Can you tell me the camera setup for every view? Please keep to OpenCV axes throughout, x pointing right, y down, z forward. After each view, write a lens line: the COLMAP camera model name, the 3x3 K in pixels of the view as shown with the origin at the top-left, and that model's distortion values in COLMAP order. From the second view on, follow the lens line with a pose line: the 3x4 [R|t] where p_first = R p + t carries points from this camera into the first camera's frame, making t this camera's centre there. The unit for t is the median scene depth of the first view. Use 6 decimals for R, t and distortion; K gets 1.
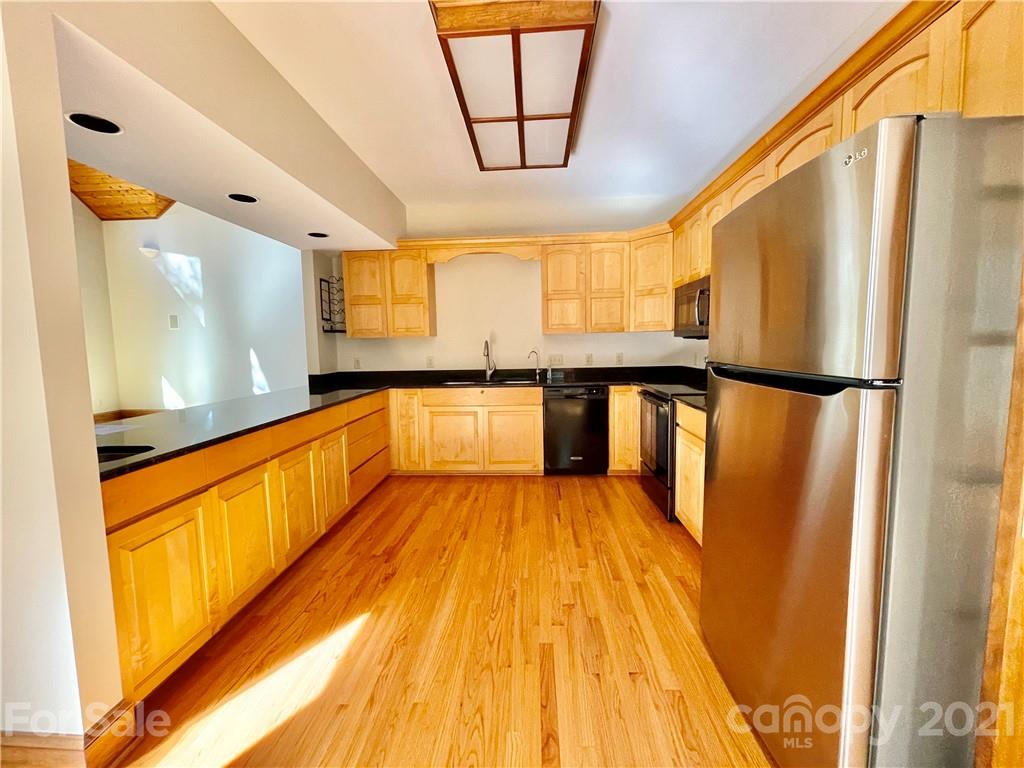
lens RADIAL K [[414.0, 0, 515.3], [0, 414.0, 383.0], [0, 0, 1]] dist [-0.003843, 0.001633]
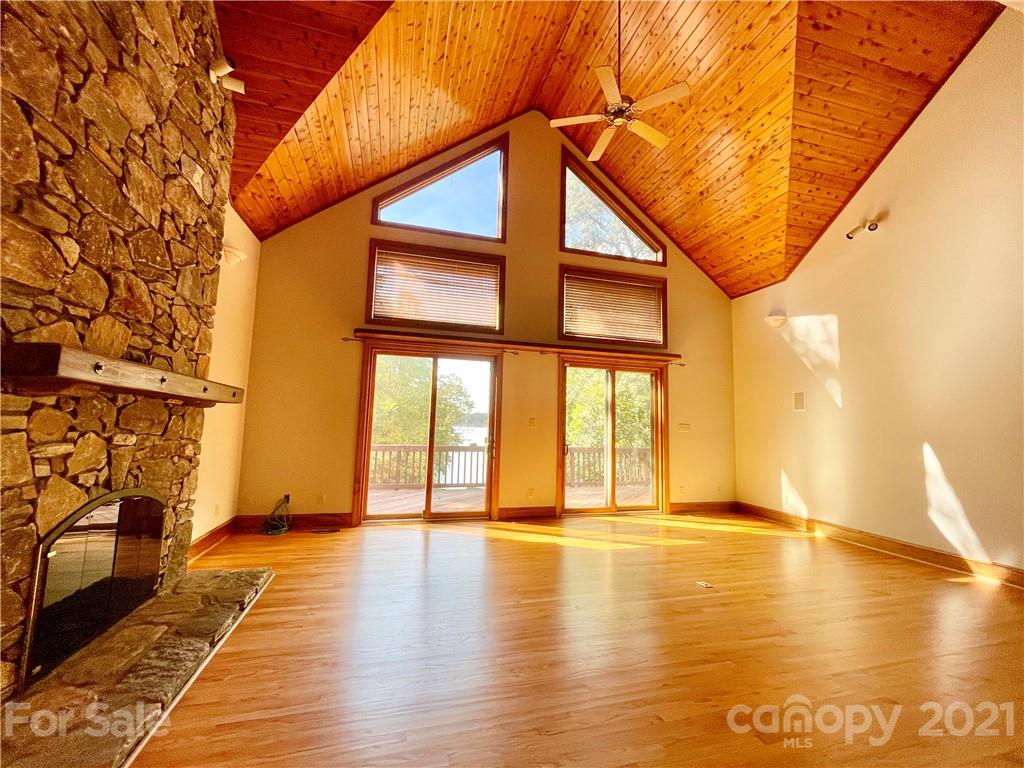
lens RADIAL K [[414.0, 0, 512.0], [0, 414.0, 379.4], [0, 0, 1]] dist [-0.003843, 0.001633]
pose [[0.316222, -0.071466, -0.945990, -0.257463], [-0.124251, 0.985449, -0.115981, -0.030938], [0.940513, 0.154216, 0.302741, 0.249925]]
